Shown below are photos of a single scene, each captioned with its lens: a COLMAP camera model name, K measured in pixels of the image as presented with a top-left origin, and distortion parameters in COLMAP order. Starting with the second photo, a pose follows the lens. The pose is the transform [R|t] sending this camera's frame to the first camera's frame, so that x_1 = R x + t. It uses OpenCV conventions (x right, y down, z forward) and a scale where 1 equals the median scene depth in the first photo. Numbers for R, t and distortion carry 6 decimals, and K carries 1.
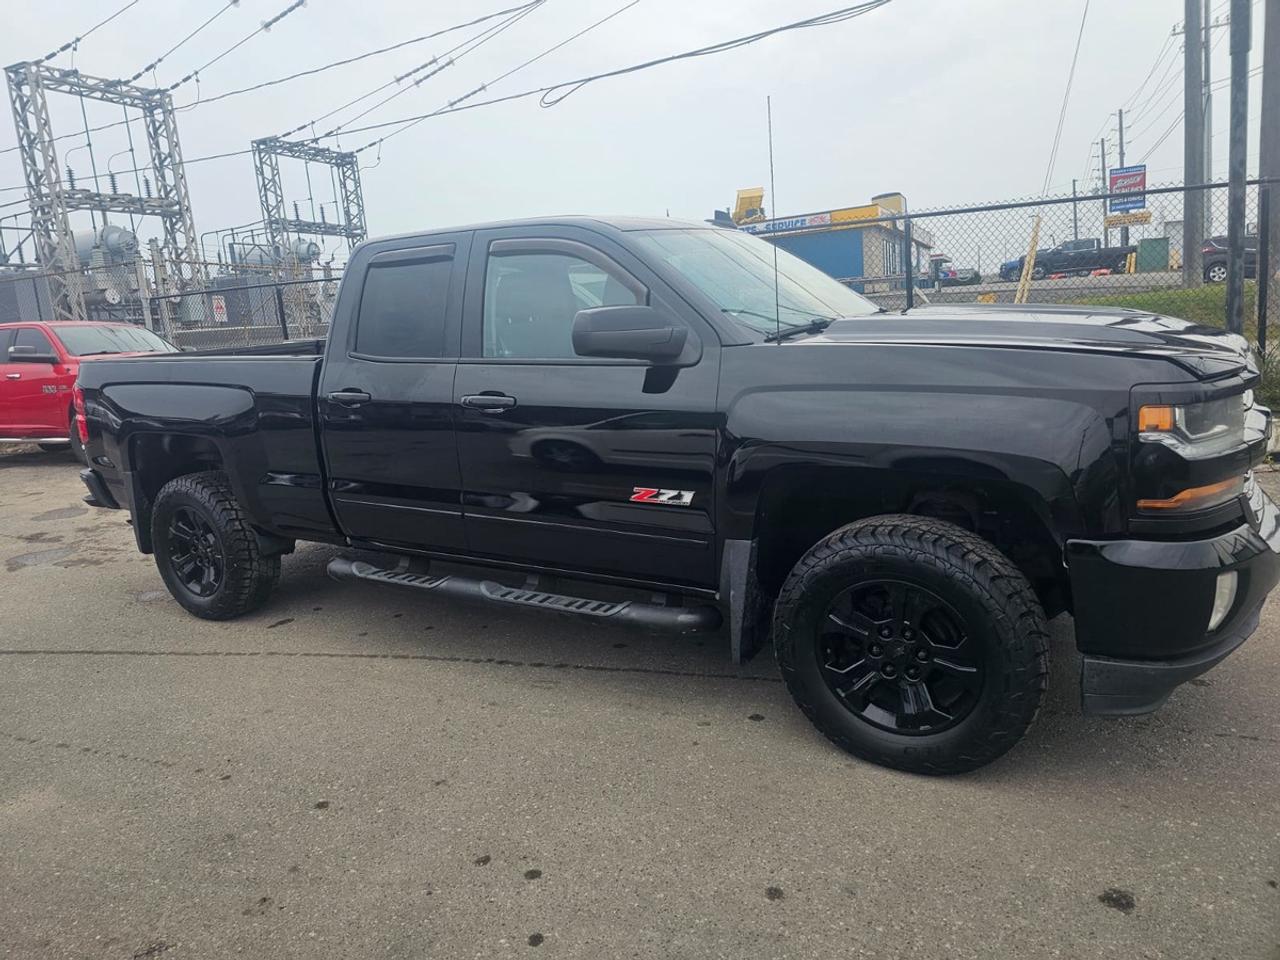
lens RADIAL K [[858.5, 0, 636.8], [0, 858.5, 478.9], [0, 0, 1]] dist [0.060619, -0.058388]
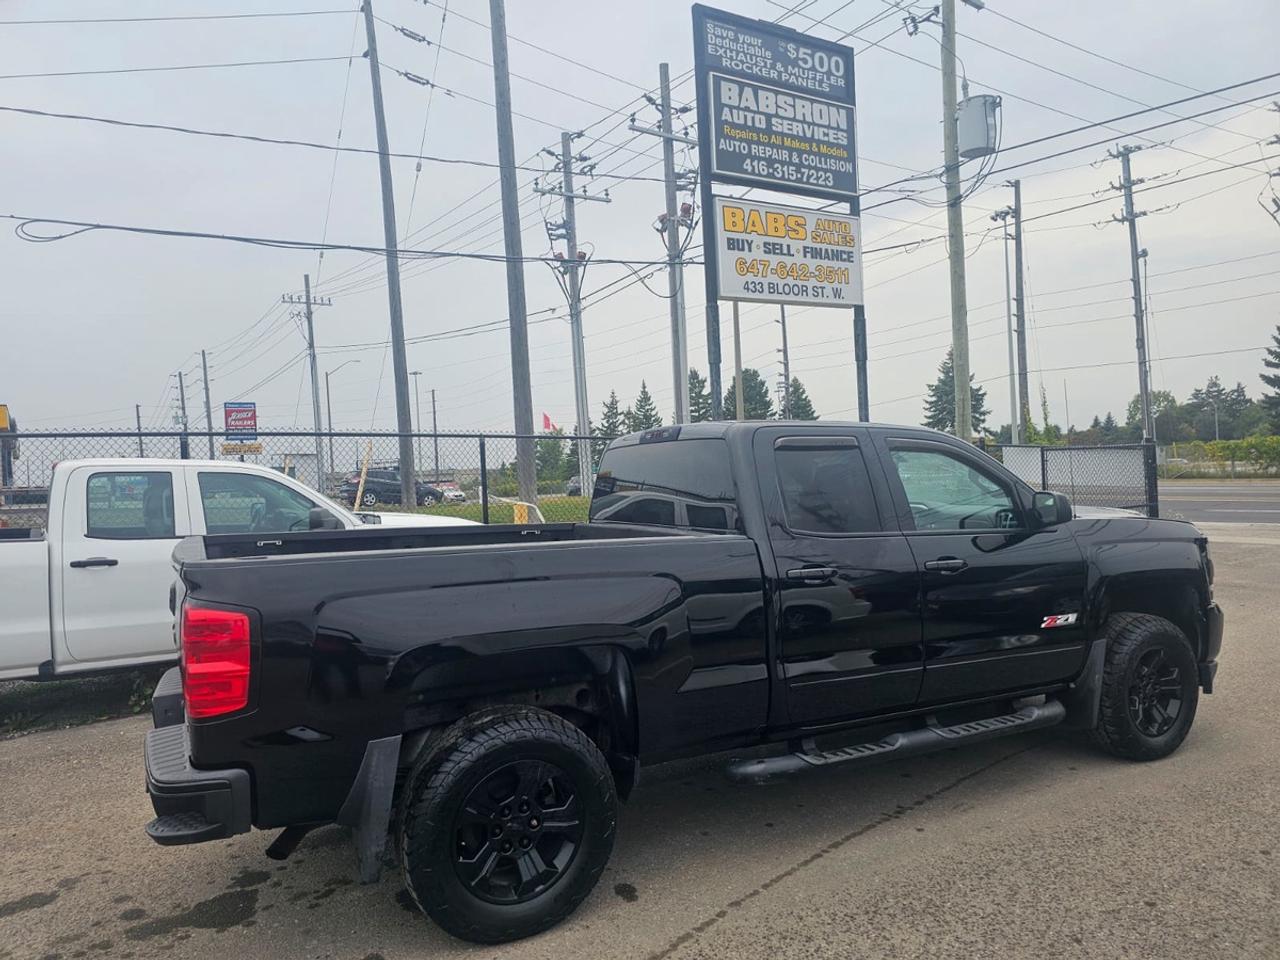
lens RADIAL K [[858.4, 0, 623.4], [0, 858.4, 479.6], [0, 0, 1]] dist [0.061096, -0.058884]
pose [[0.520971, 0.054279, 0.851847, -1.215722], [0.160155, 0.974036, -0.160012, -0.071205], [-0.838415, 0.219789, 0.498752, 0.616964]]
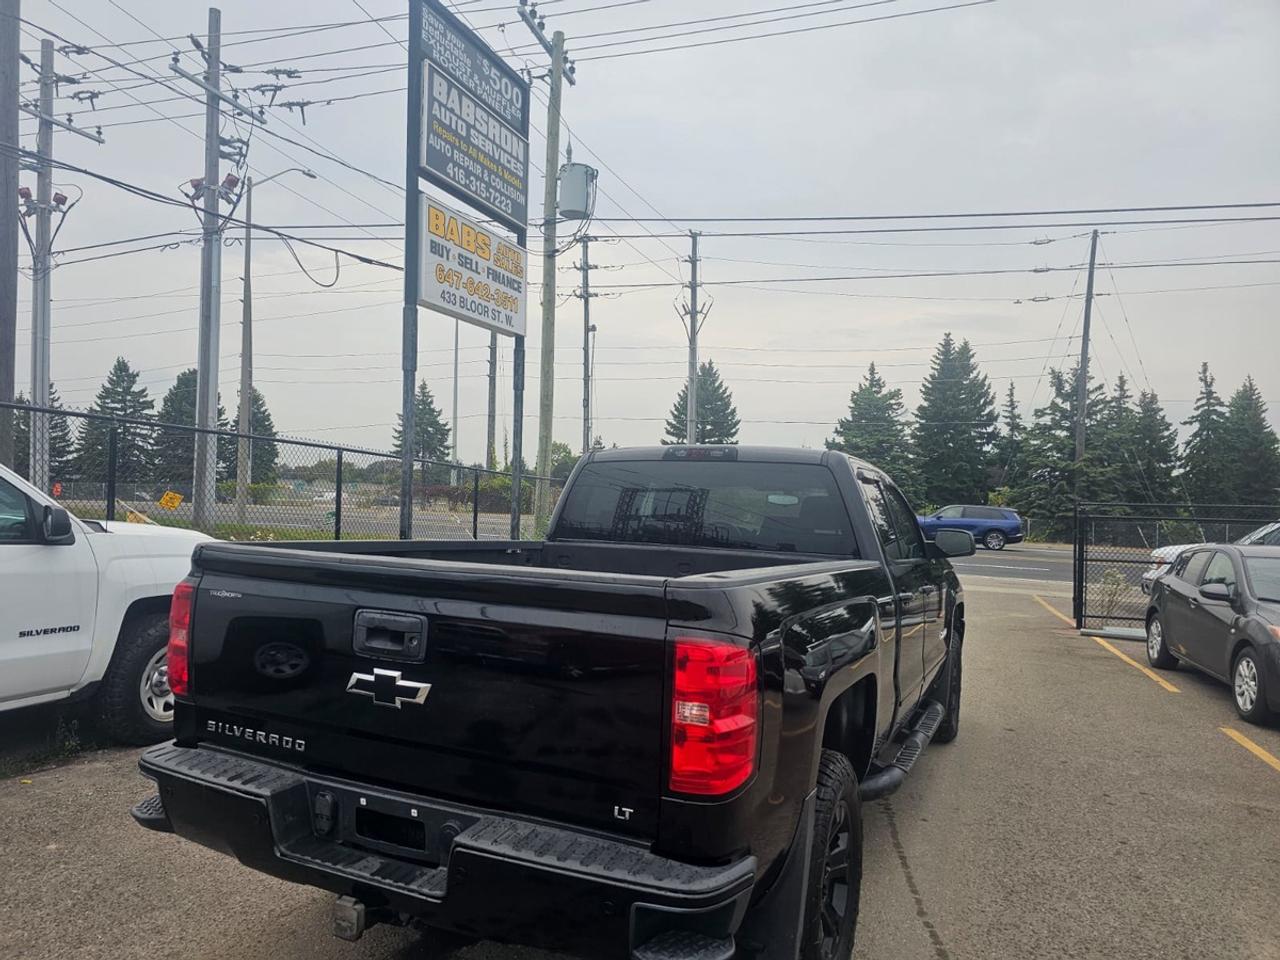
lens RADIAL K [[860.8, 0, 626.1], [0, 860.8, 497.5], [0, 0, 1]] dist [0.051931, -0.047888]
pose [[-0.100581, 0.076985, 0.991946, -1.299875], [0.164470, 0.984572, -0.059735, -0.198670], [-0.981241, 0.157137, -0.111691, 1.353322]]
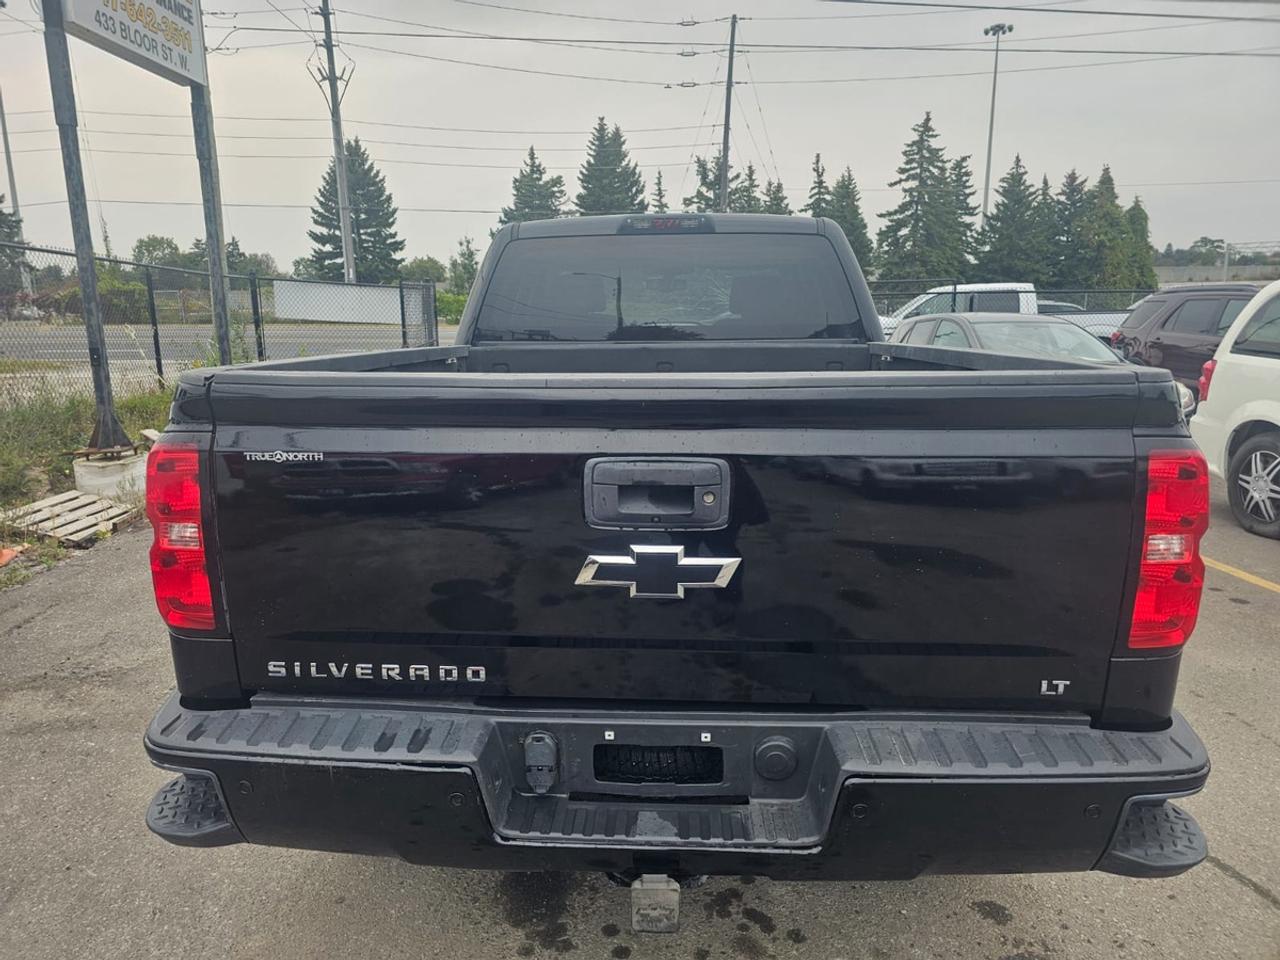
lens RADIAL K [[857.3, 0, 621.0], [0, 857.3, 474.4], [0, 0, 1]] dist [0.063522, -0.060859]
pose [[-0.471364, -0.093857, 0.876930, -1.017246], [0.212605, 0.952905, 0.216267, -0.259560], [-0.855930, 0.288380, -0.429210, 1.628410]]
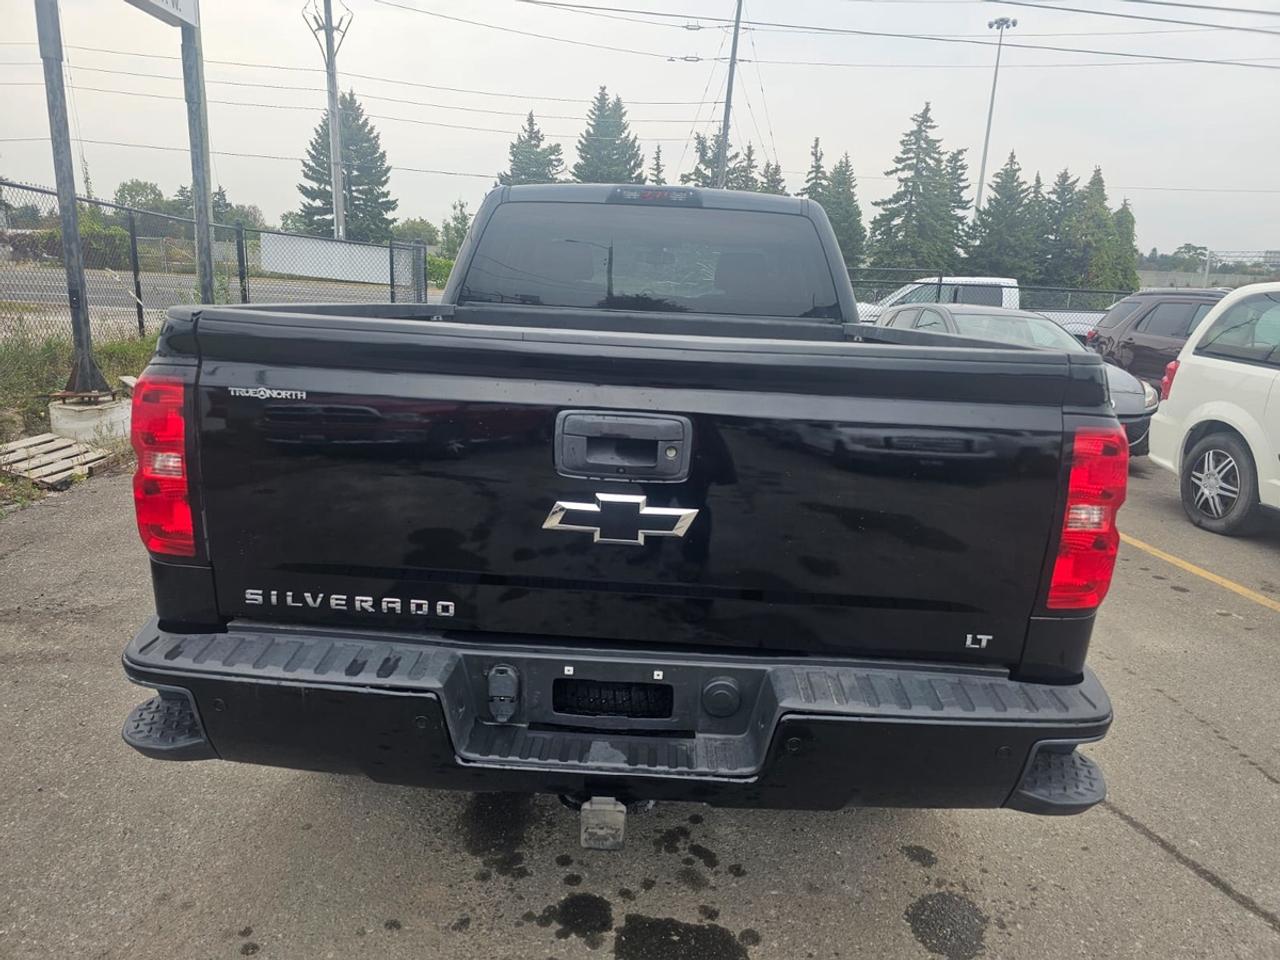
lens RADIAL K [[852.5, 0, 636.2], [0, 852.5, 478.6], [0, 0, 1]] dist [0.069271, -0.062392]
pose [[-0.496824, -0.146059, 0.855472, -1.041771], [0.158130, 0.953999, 0.254717, -0.252786], [-0.853323, 0.261826, -0.450873, 1.634249]]
